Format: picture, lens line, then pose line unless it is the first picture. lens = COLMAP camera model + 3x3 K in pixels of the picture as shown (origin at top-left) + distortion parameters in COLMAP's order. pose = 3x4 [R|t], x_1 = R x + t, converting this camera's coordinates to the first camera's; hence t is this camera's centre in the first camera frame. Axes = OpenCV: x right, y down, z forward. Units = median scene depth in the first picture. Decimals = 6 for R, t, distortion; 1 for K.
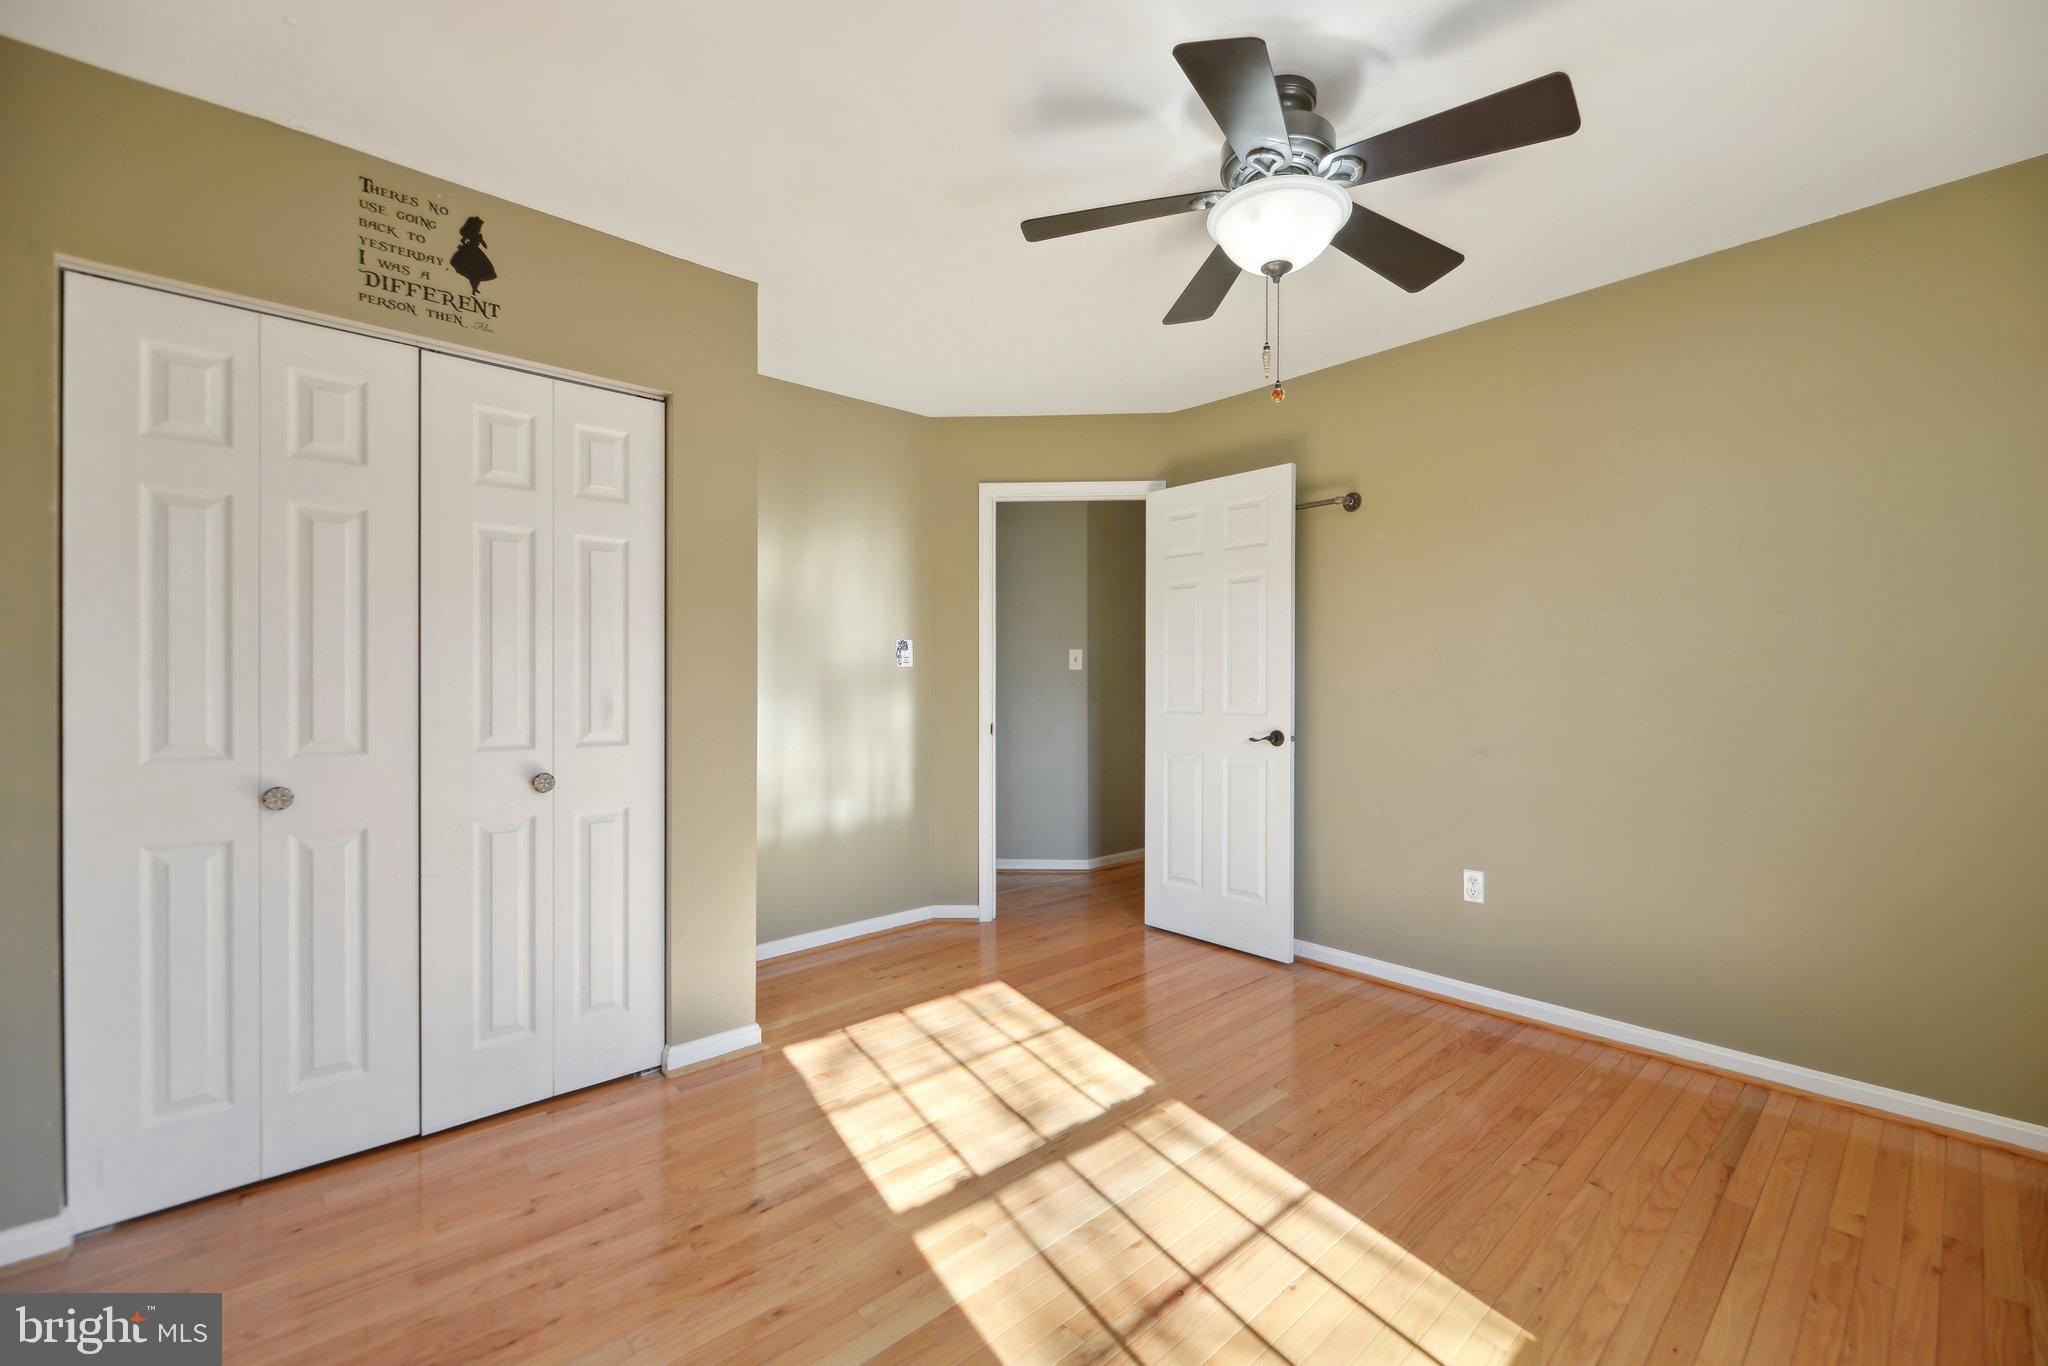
lens RADIAL K [[853.7, 0, 1027.8], [0, 853.7, 680.0], [0, 0, 1]] dist [0.000447, -0.002226]
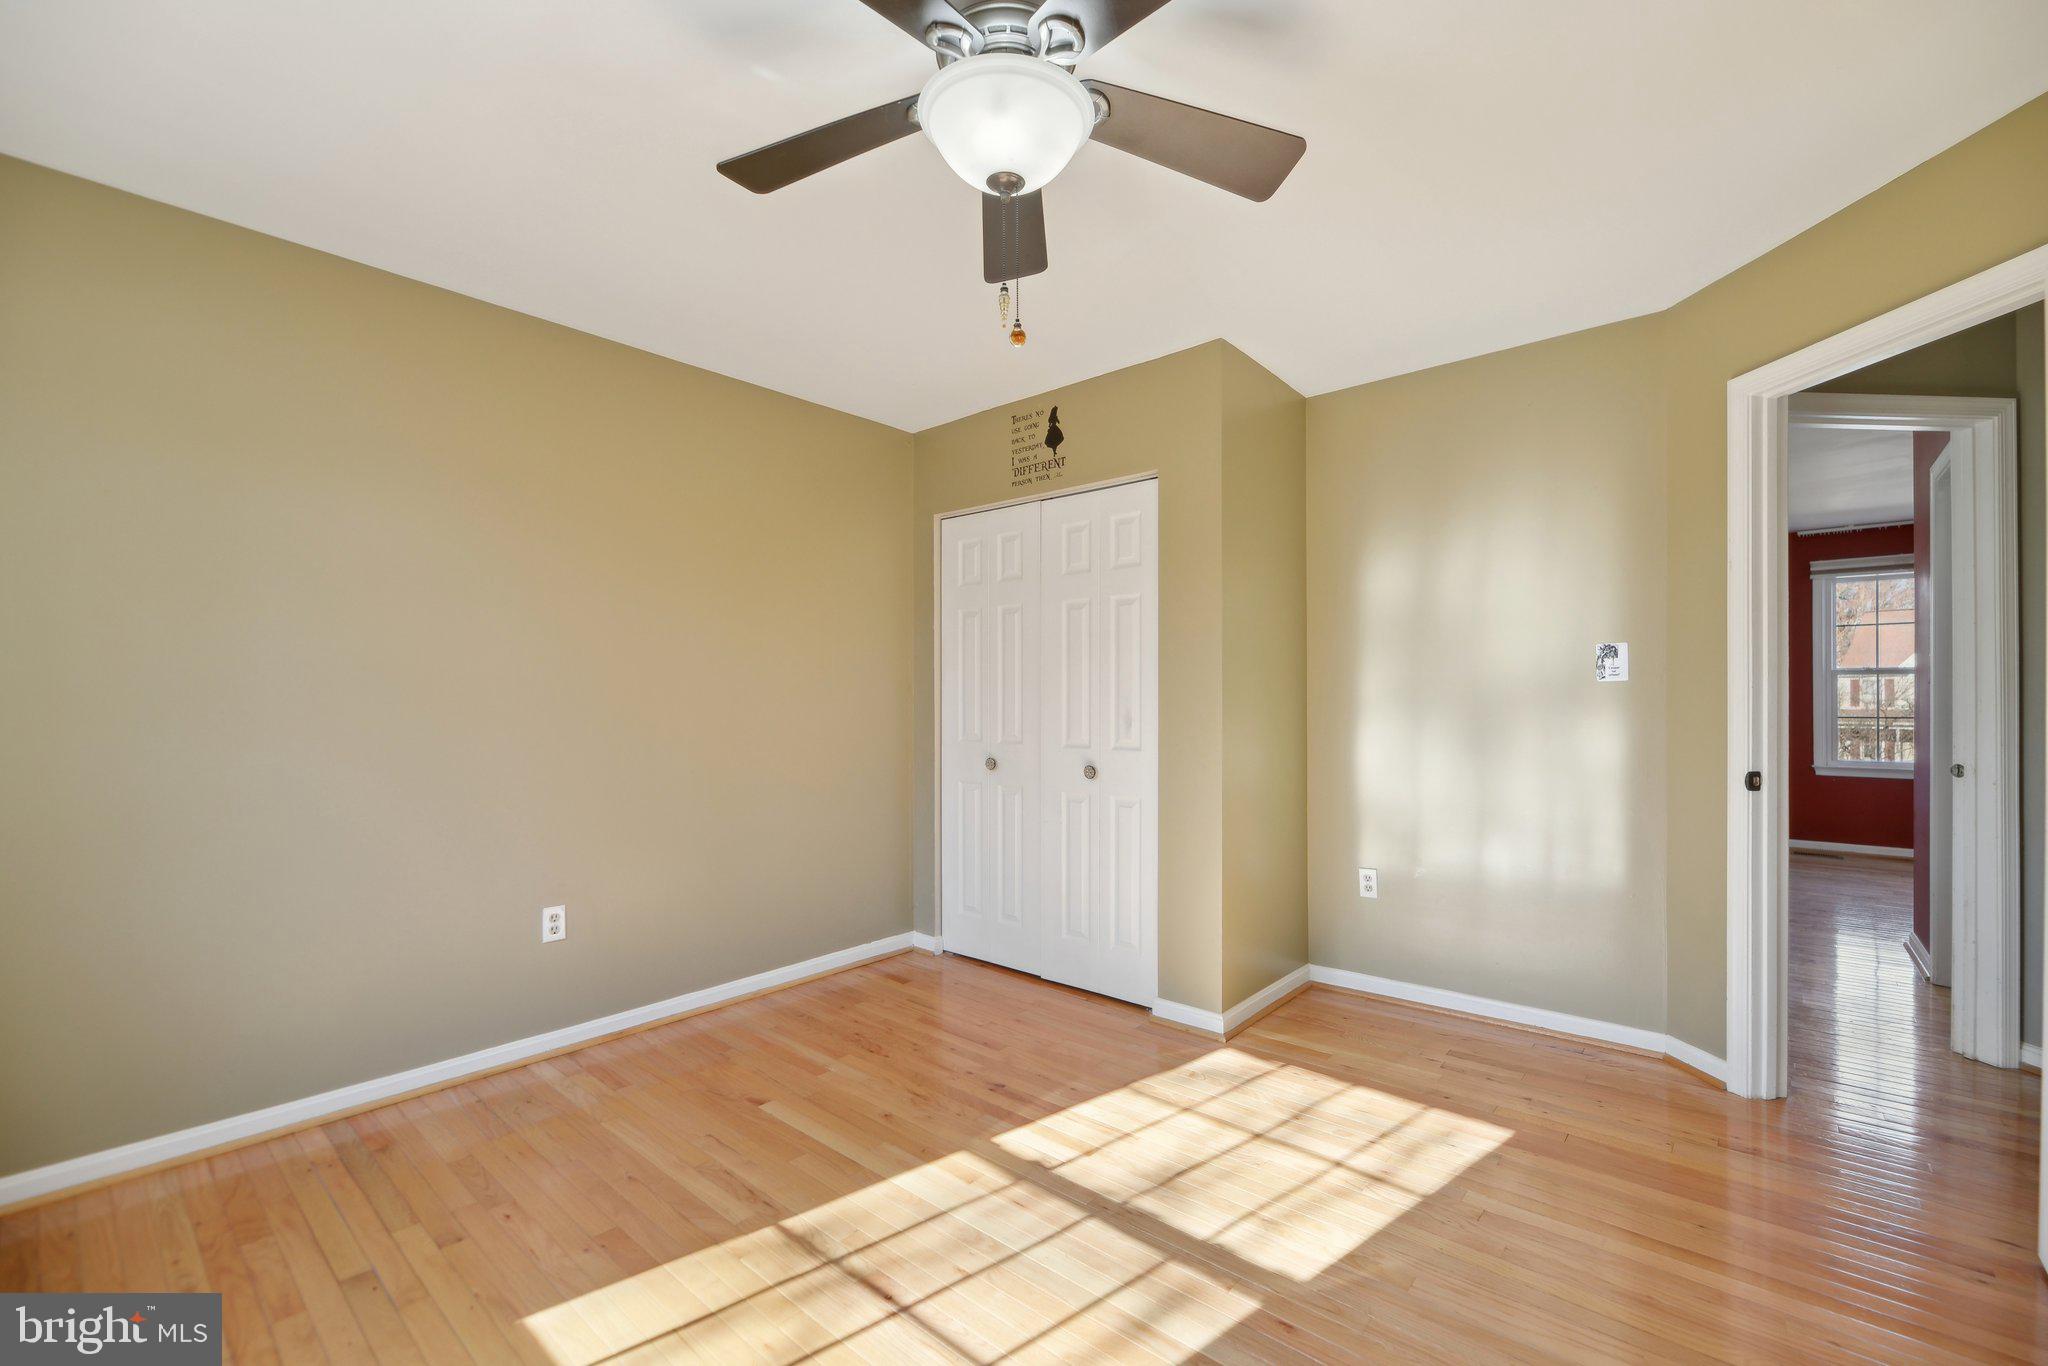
lens RADIAL K [[853.7, 0, 1032.8], [0, 853.7, 689.9], [0, 0, 1]] dist [0.000447, -0.002226]
pose [[0.113661, -0.009845, -0.993471, 0.873490], [0.004242, 0.999947, -0.009424, -0.005629], [0.993511, -0.003144, 0.113697, 0.749348]]
